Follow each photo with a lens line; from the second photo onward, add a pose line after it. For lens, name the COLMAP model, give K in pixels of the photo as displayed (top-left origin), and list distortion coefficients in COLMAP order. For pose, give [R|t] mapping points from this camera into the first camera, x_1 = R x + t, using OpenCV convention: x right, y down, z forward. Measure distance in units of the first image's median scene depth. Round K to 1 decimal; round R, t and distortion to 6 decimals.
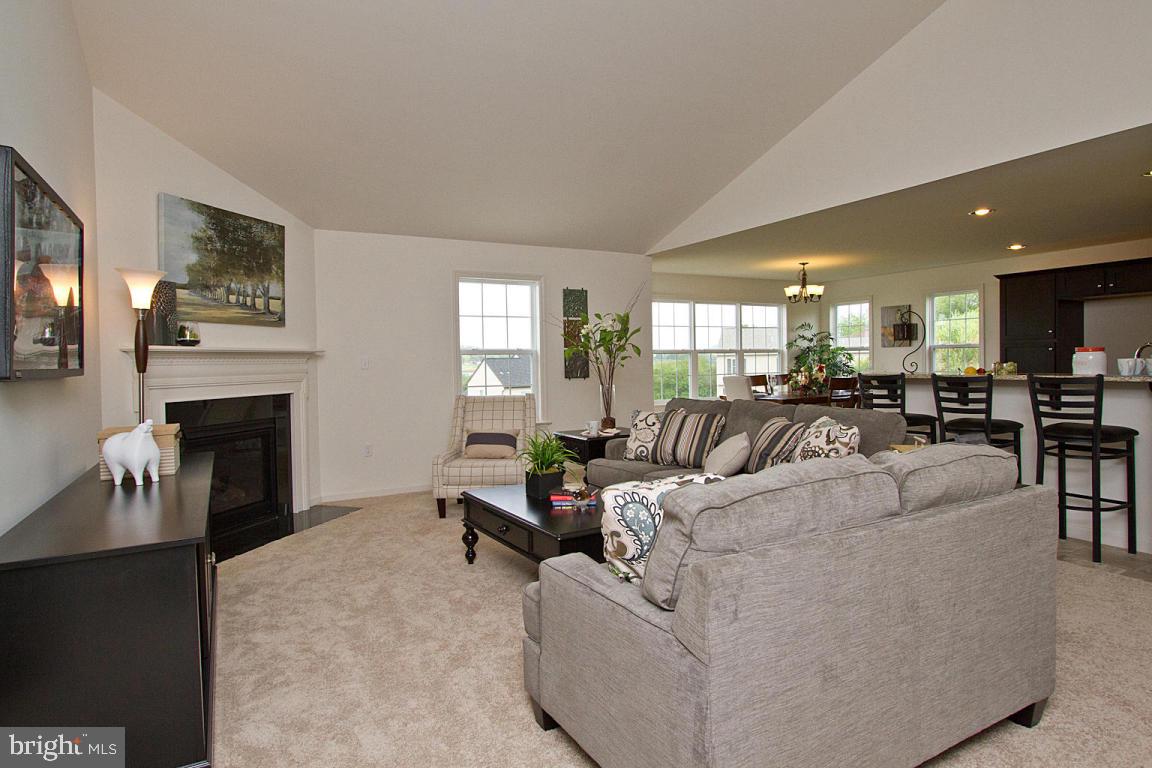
lens RADIAL K [[641.2, 0, 576.1], [0, 641.2, 376.5], [0, 0, 1]] dist [-0.018500, 0.001120]
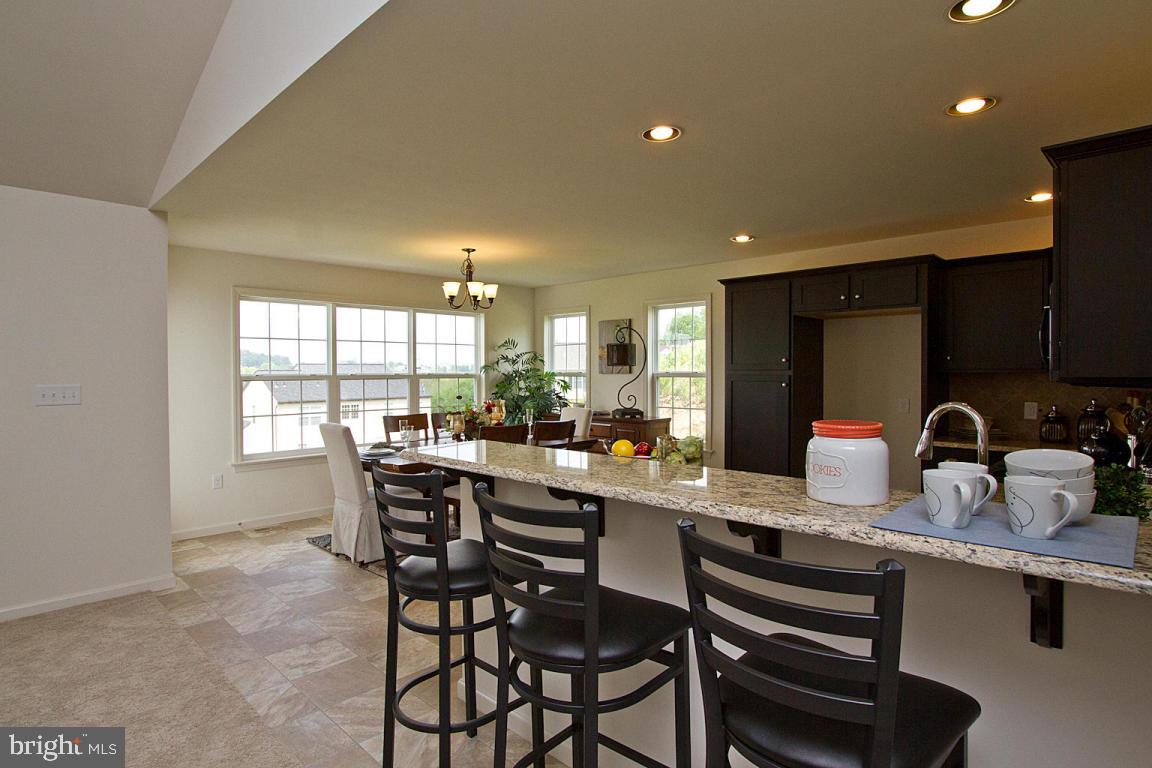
lens RADIAL K [[641.2, 0, 574.1], [0, 641.2, 383.4], [0, 0, 1]] dist [-0.018500, 0.001120]
pose [[0.953089, 0.006239, 0.302625, 0.226242], [-0.002815, 0.999927, -0.011748, -0.025747], [-0.302676, 0.010345, 0.953037, 0.287145]]
